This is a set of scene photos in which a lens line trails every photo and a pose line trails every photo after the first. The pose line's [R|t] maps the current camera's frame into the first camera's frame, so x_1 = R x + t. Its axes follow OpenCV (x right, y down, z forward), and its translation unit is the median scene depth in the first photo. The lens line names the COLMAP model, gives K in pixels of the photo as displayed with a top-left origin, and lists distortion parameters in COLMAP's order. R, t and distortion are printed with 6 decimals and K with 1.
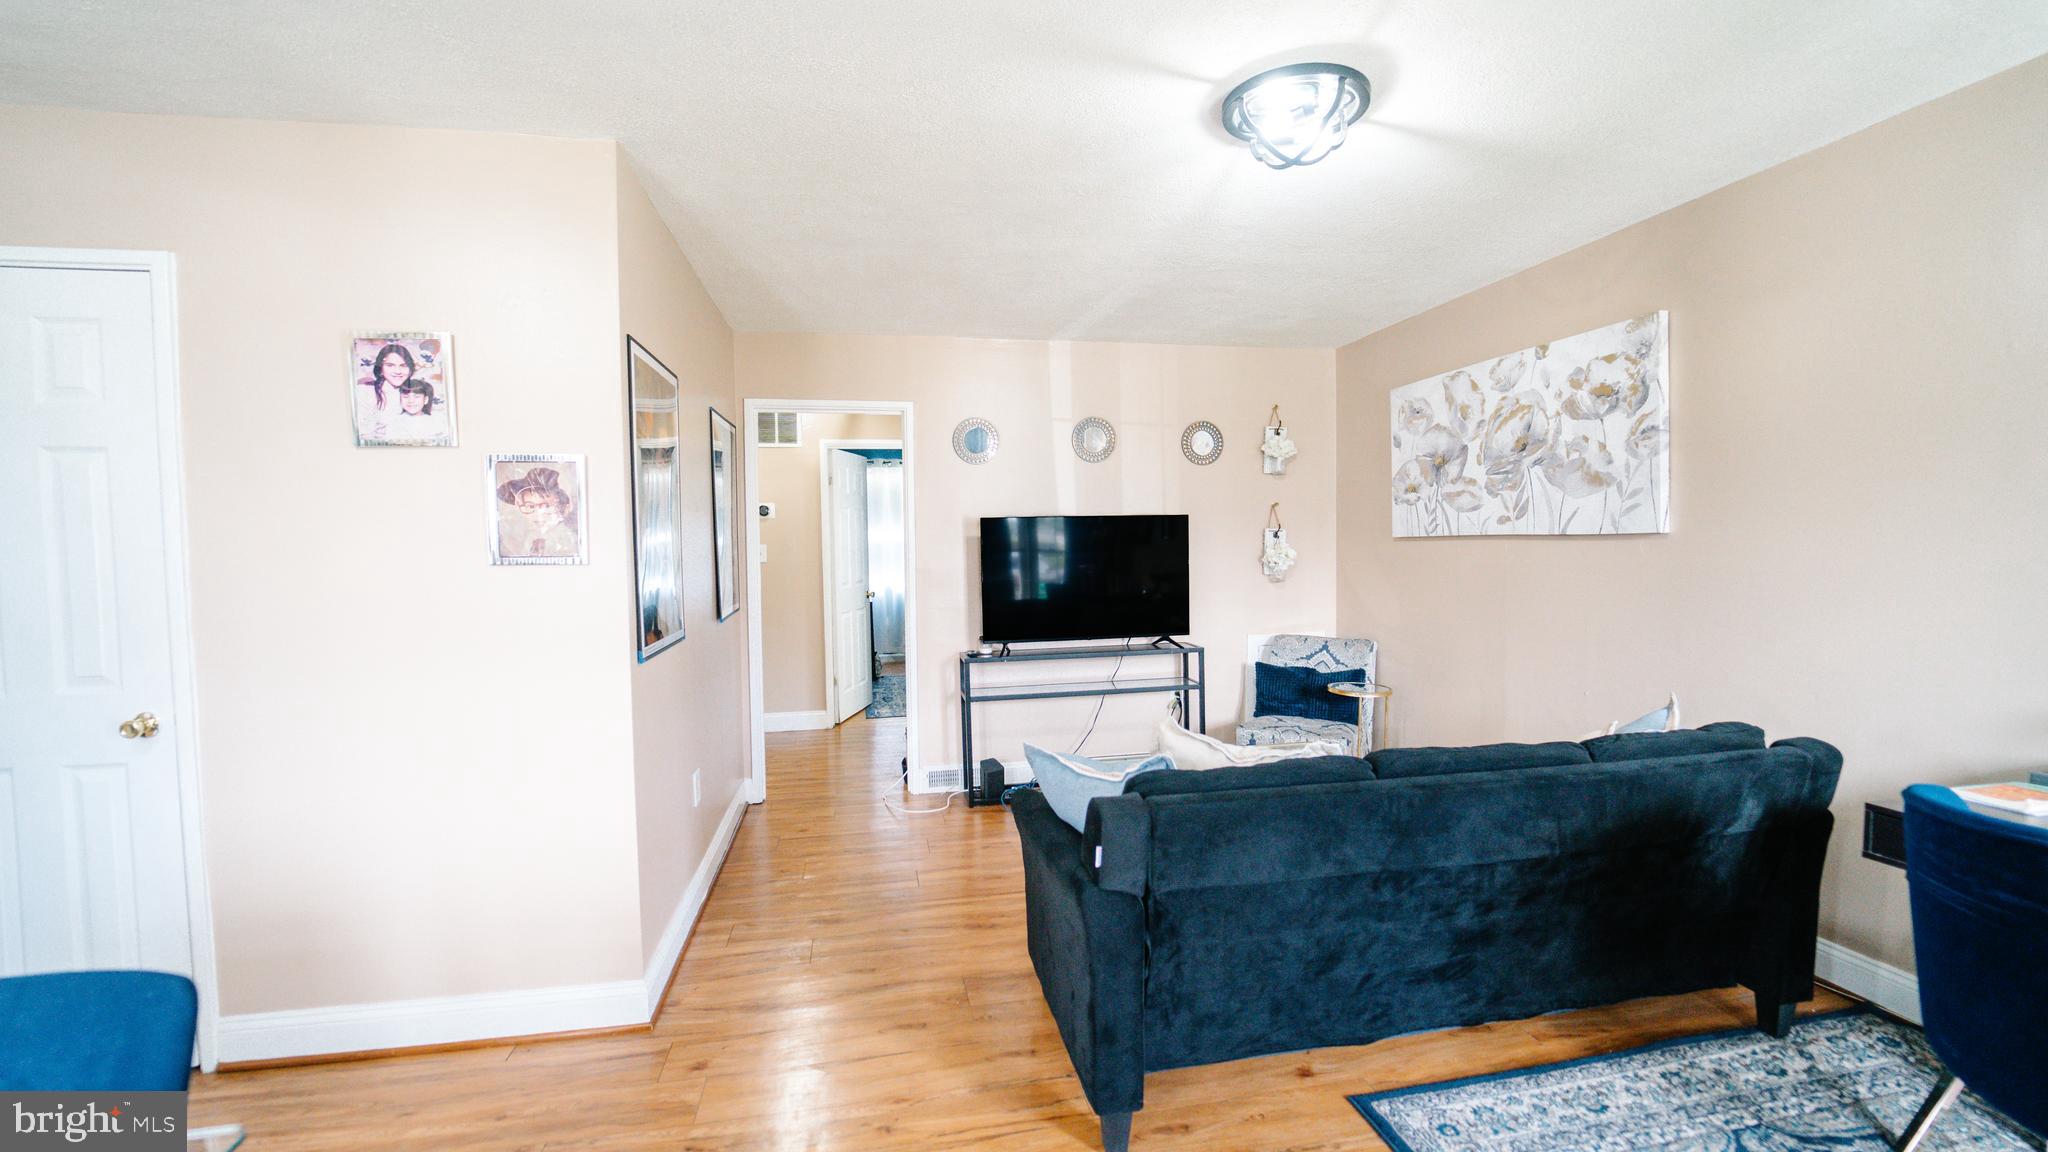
lens RADIAL K [[831.1, 0, 1033.2], [0, 831.1, 571.5], [0, 0, 1]] dist [-0.023440, 0.000128]
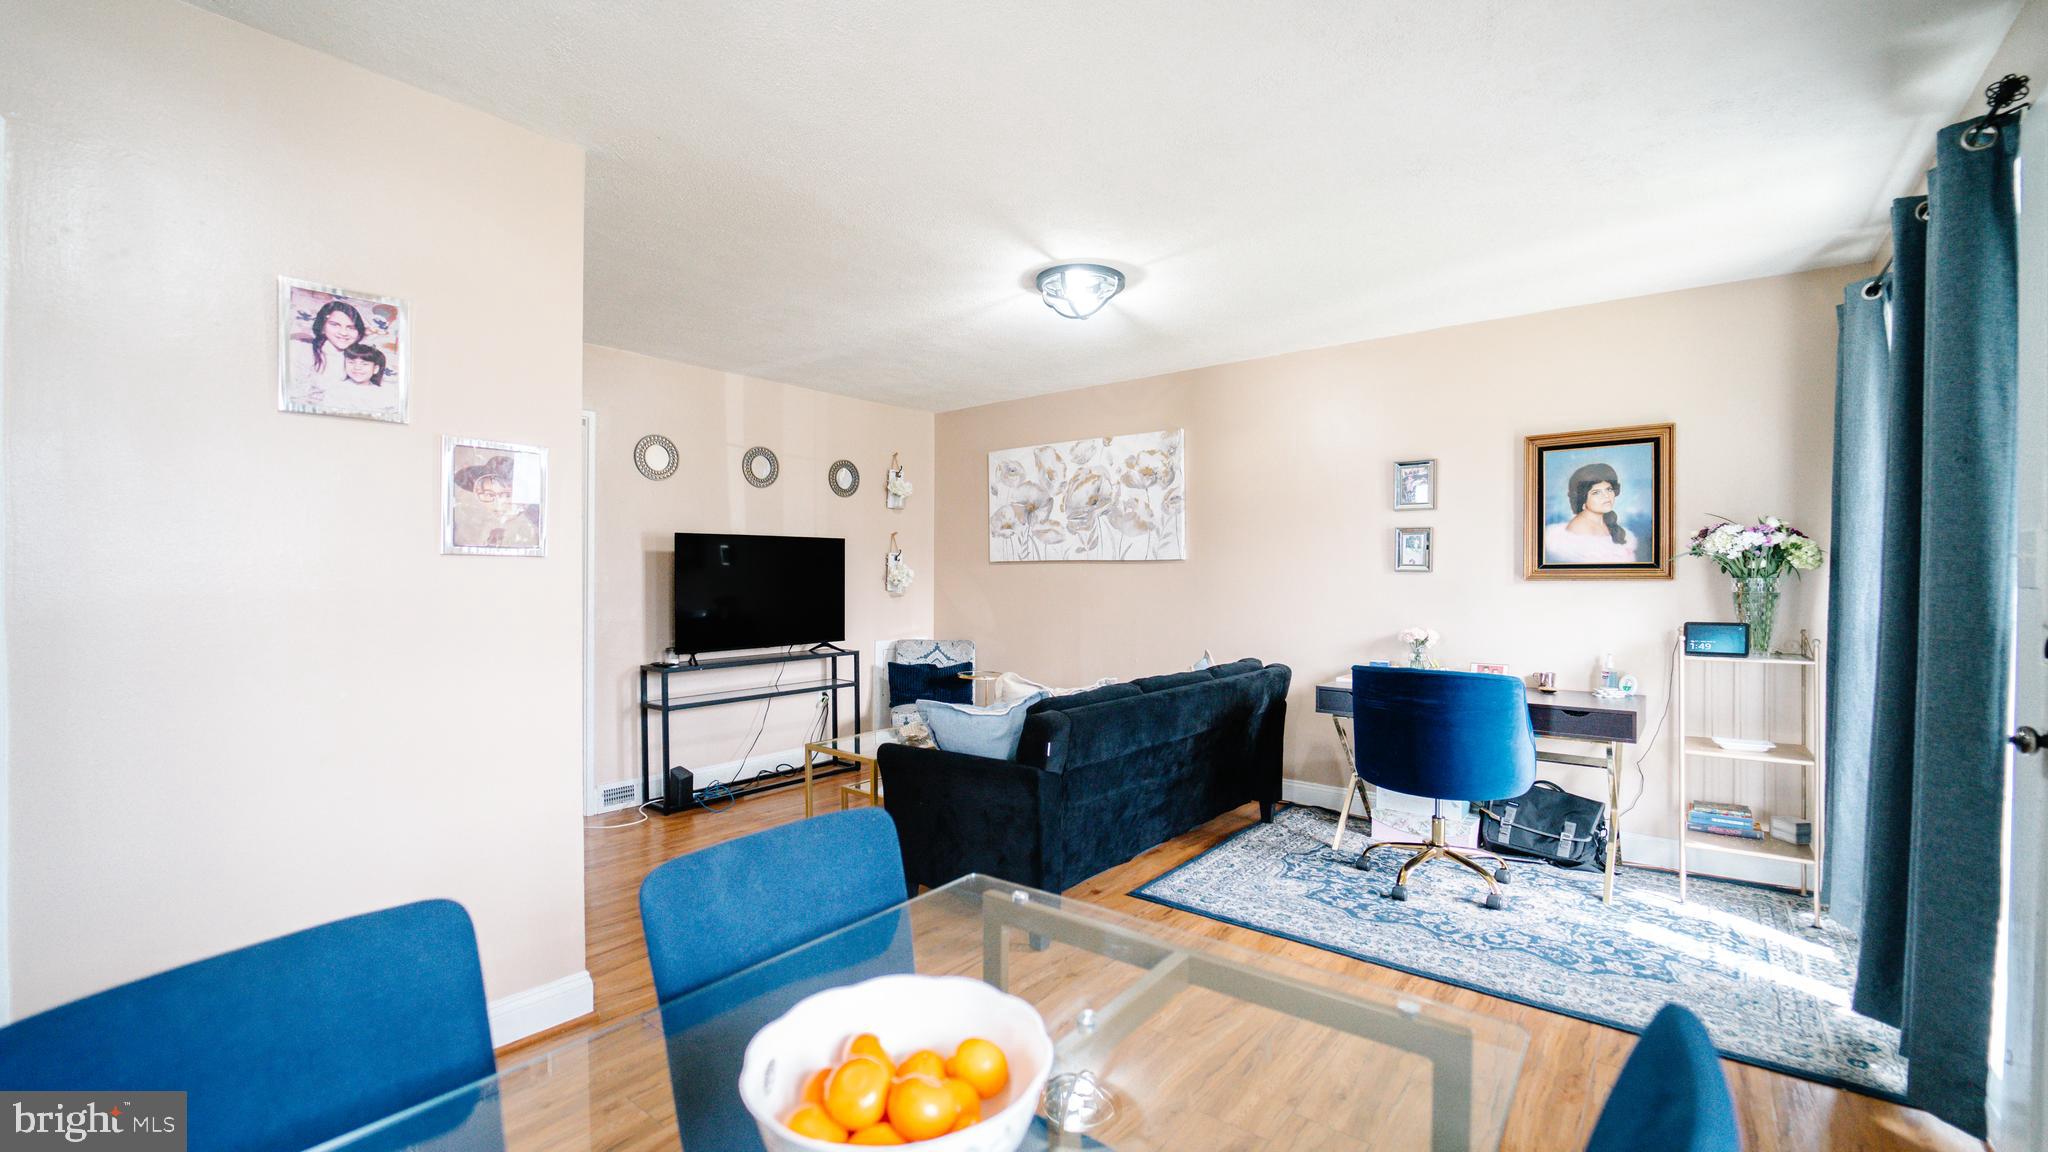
lens RADIAL K [[831.1, 0, 1033.2], [0, 831.1, 571.5], [0, 0, 1]] dist [-0.023440, 0.000128]
pose [[0.766455, 0.018056, 0.642044, -0.483455], [0.009032, 0.999203, -0.038883, 0.035644], [-0.642234, 0.035601, 0.765681, -0.096545]]
